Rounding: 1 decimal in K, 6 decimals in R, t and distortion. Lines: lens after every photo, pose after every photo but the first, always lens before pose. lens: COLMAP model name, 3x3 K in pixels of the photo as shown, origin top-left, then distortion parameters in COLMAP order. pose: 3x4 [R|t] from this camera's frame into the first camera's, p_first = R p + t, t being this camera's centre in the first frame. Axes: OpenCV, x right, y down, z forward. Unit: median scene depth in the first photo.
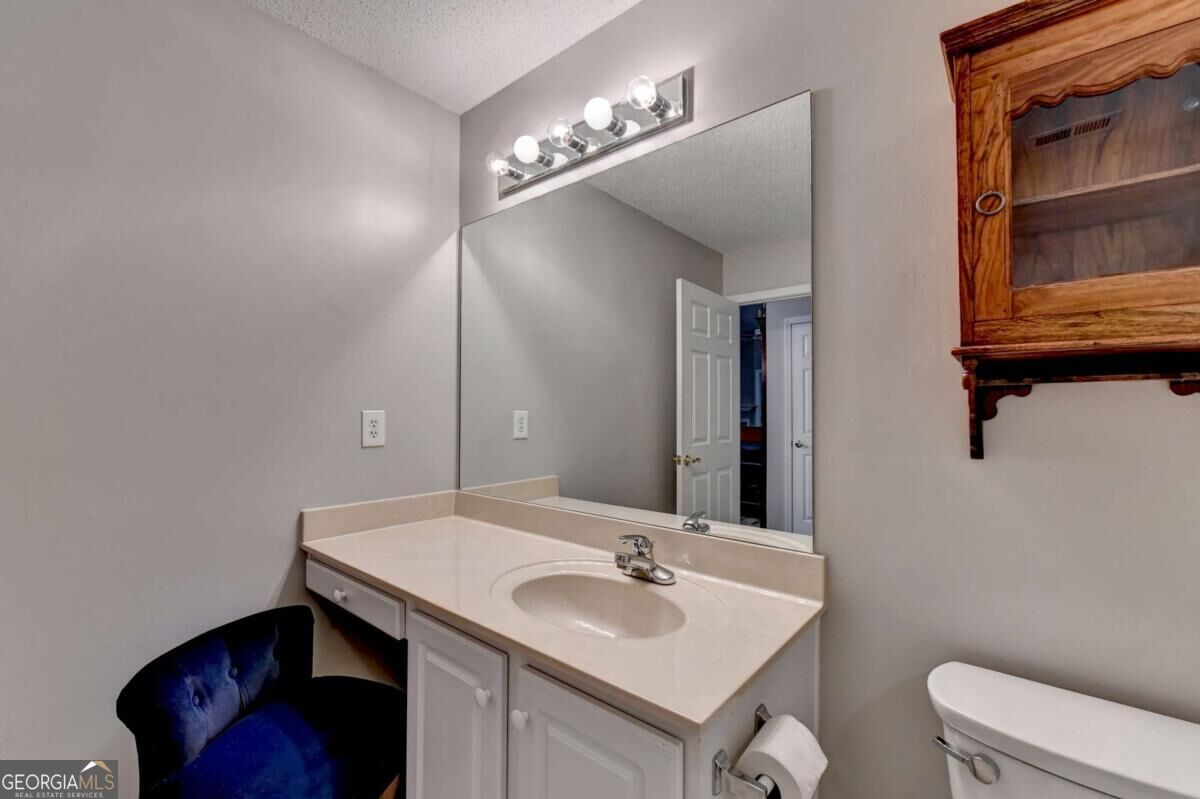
lens RADIAL K [[477.3, 0, 604.8], [0, 477.3, 392.4], [0, 0, 1]] dist [-0.003068, -0.000314]
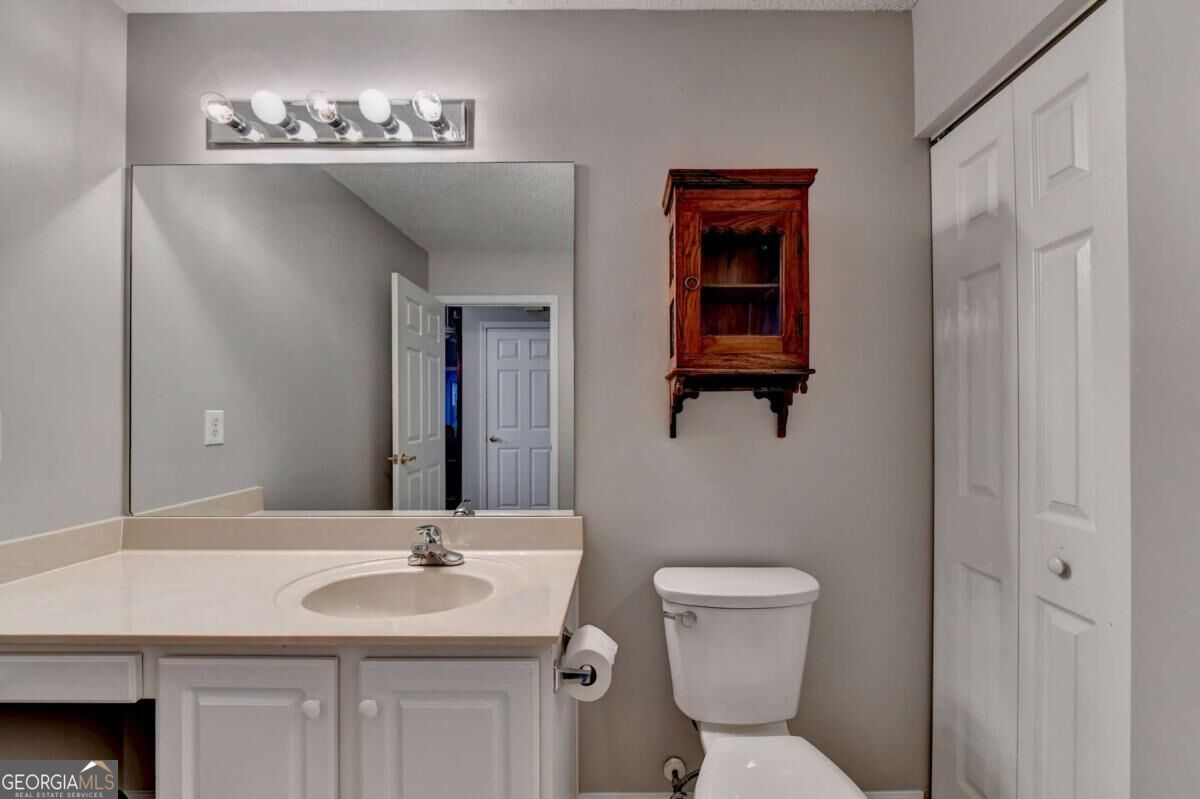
lens RADIAL K [[477.3, 0, 604.8], [0, 477.3, 392.4], [0, 0, 1]] dist [-0.003068, -0.000314]
pose [[0.788303, 0.014579, 0.615114, -0.281218], [-0.017632, 0.999844, -0.001101, -0.004874], [-0.615034, -0.009978, 0.788437, -0.082816]]
